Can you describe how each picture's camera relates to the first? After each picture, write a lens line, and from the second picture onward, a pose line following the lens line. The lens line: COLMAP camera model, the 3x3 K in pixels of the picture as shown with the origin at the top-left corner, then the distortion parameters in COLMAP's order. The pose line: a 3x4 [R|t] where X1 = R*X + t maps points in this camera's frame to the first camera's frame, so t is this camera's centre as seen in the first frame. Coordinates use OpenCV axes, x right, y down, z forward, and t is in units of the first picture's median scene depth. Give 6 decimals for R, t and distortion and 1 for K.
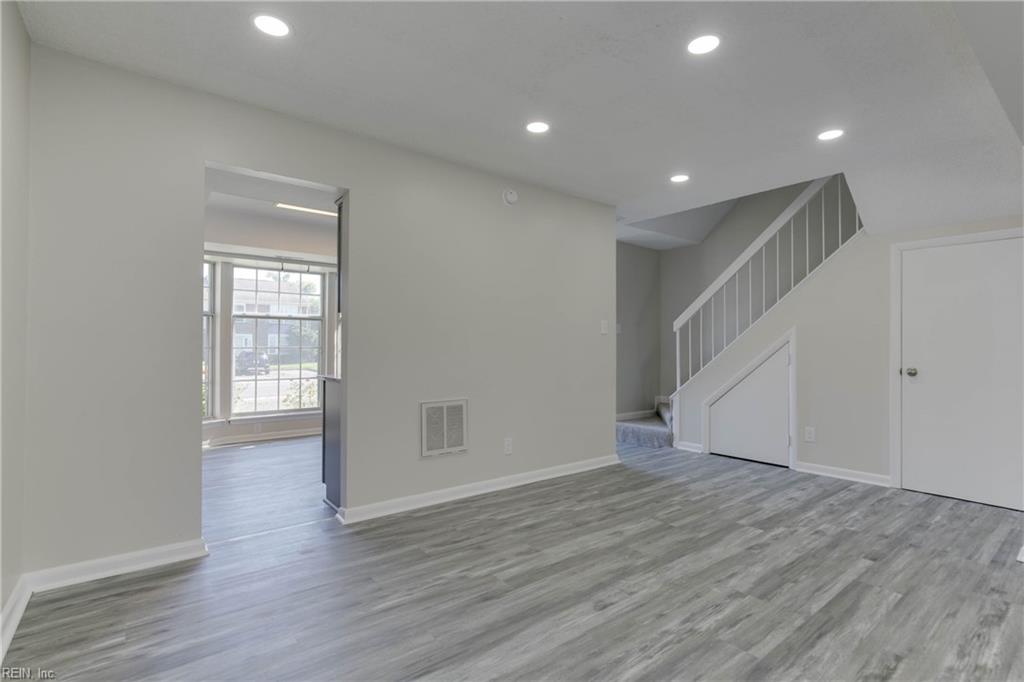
lens RADIAL K [[491.5, 0, 528.3], [0, 491.5, 338.9], [0, 0, 1]] dist [-0.014851, 0.008712]
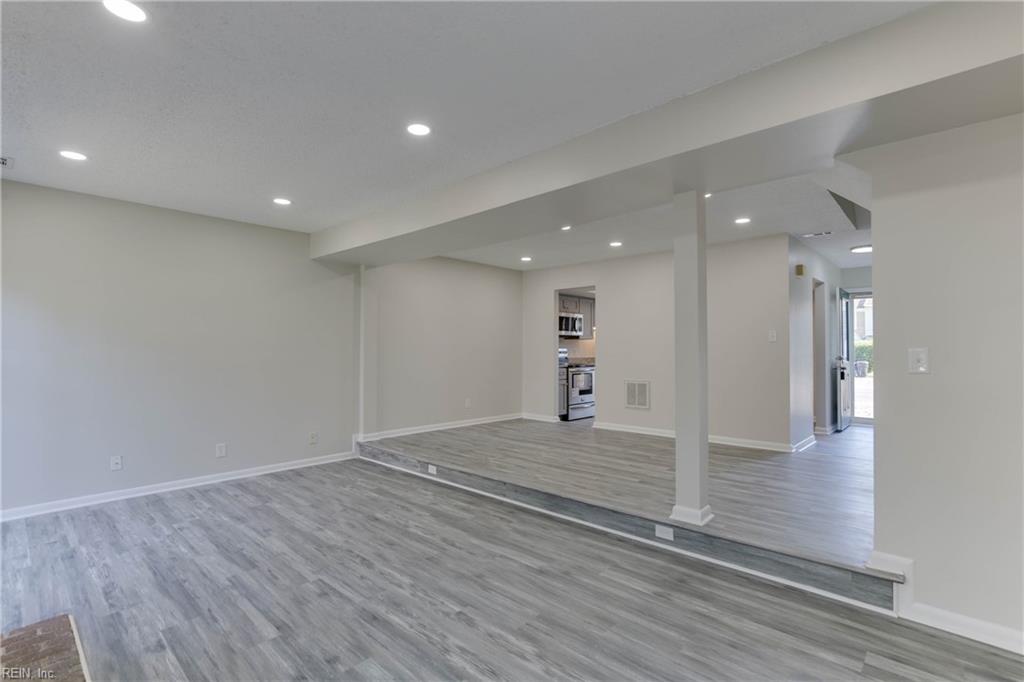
lens RADIAL K [[478.9, 0, 511.2], [0, 478.9, 348.7], [0, 0, 1]] dist [-0.003149, -0.000231]
pose [[0.129982, -0.013765, -0.991421, 1.910249], [0.018128, 0.999769, -0.011504, 0.016258], [0.991351, -0.016477, 0.130202, 0.315082]]
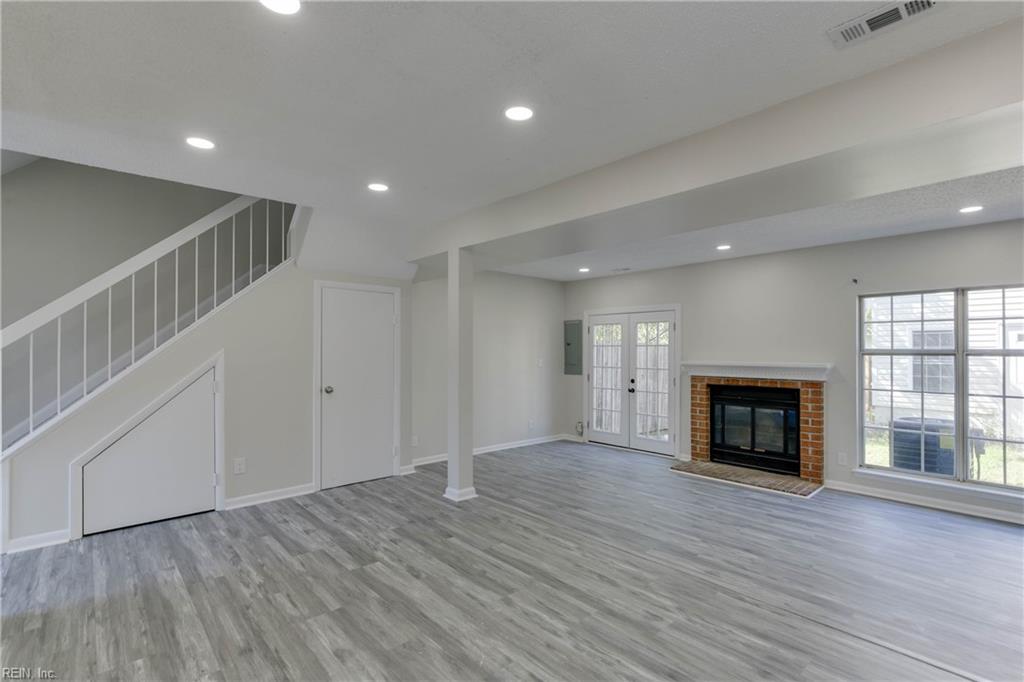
lens RADIAL K [[478.9, 0, 511.2], [0, 478.9, 348.7], [0, 0, 1]] dist [-0.003149, -0.000231]
pose [[-0.043818, -0.005165, 0.999026, -0.515258], [-0.017842, 0.999831, 0.004387, -0.059191], [-0.998880, -0.017633, -0.043903, 0.767747]]
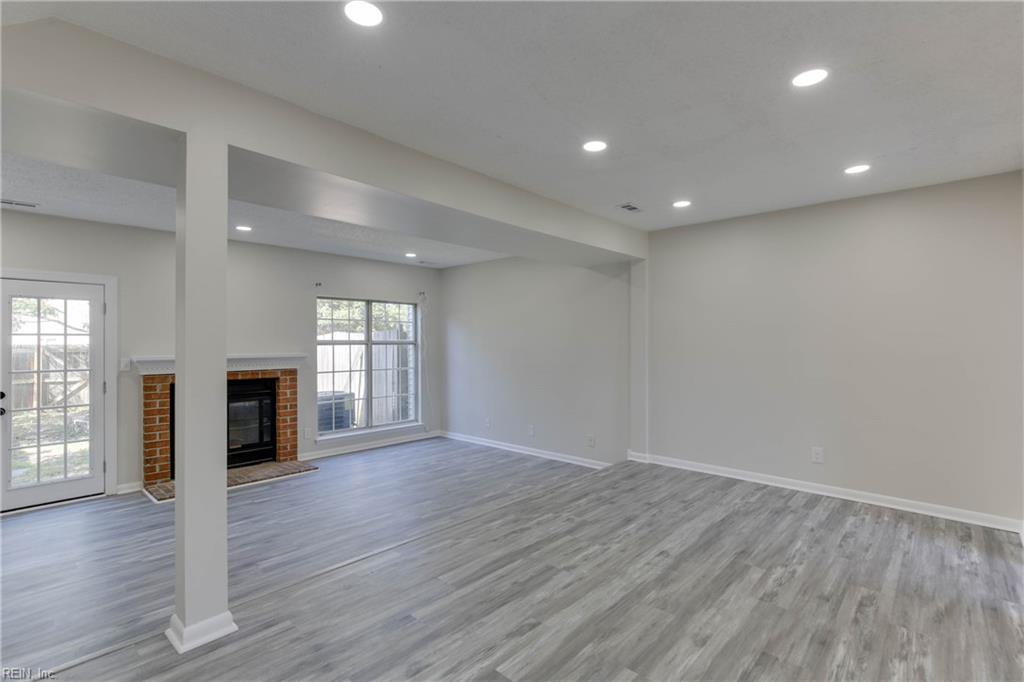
lens RADIAL K [[472.8, 0, 521.0], [0, 472.8, 341.1], [0, 0, 1]] dist [-0.003346, 0.000120]
pose [[-0.989748, -0.007197, -0.142643, 0.535225], [-0.004585, 0.999816, -0.018629, -0.035638], [0.142751, -0.017784, -0.989599, 1.620642]]
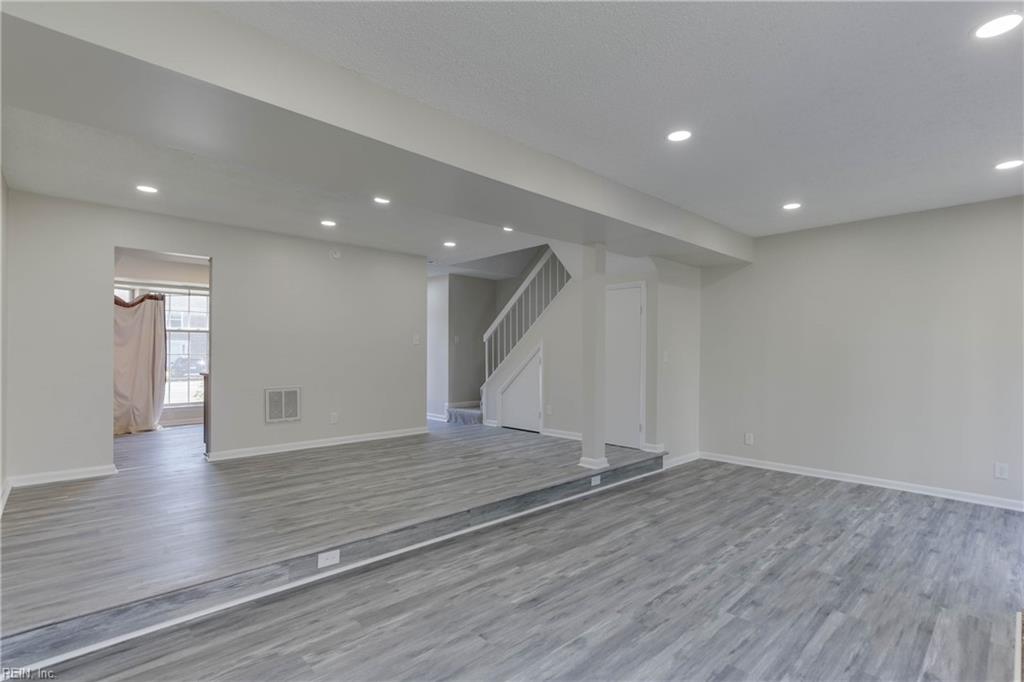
lens RADIAL K [[483.5, 0, 527.5], [0, 483.5, 352.9], [0, 0, 1]] dist [-0.001836, -0.000254]
pose [[0.996491, -0.004089, 0.083604, 0.558109], [0.002906, 0.999894, 0.014258, -0.004399], [-0.083653, -0.013965, 0.996397, -0.700870]]
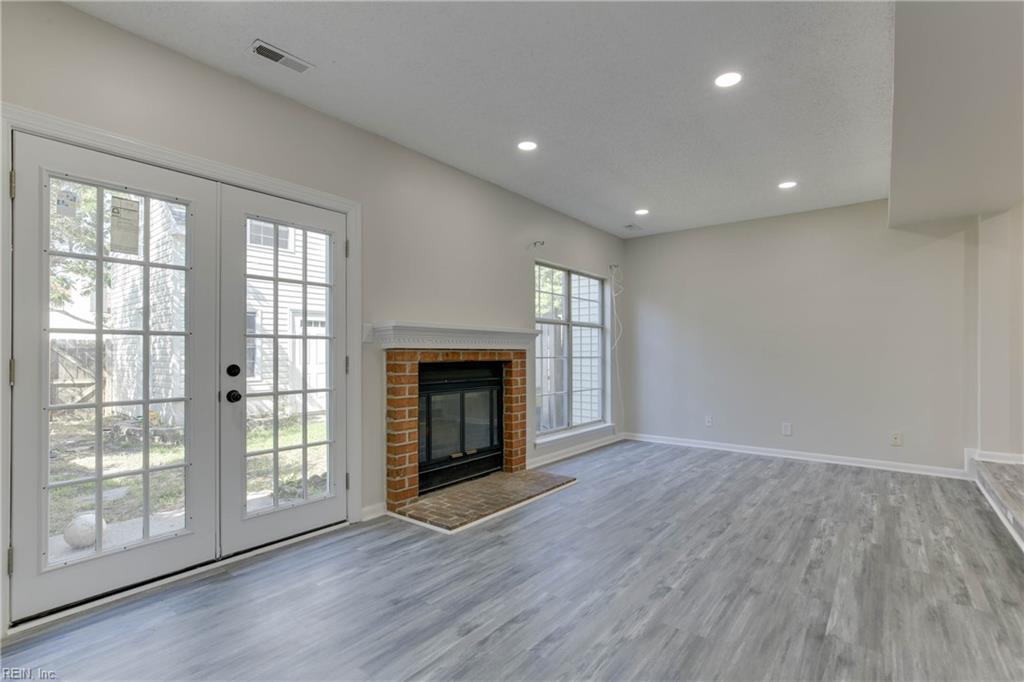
lens RADIAL K [[472.0, 0, 526.2], [0, 472.0, 353.7], [0, 0, 1]] dist [-0.003833, 0.000036]
pose [[-0.973699, -0.010560, -0.227594, 1.505245], [-0.007048, 0.999843, -0.016237, 0.081896], [0.227730, -0.014206, -0.973621, 1.011813]]
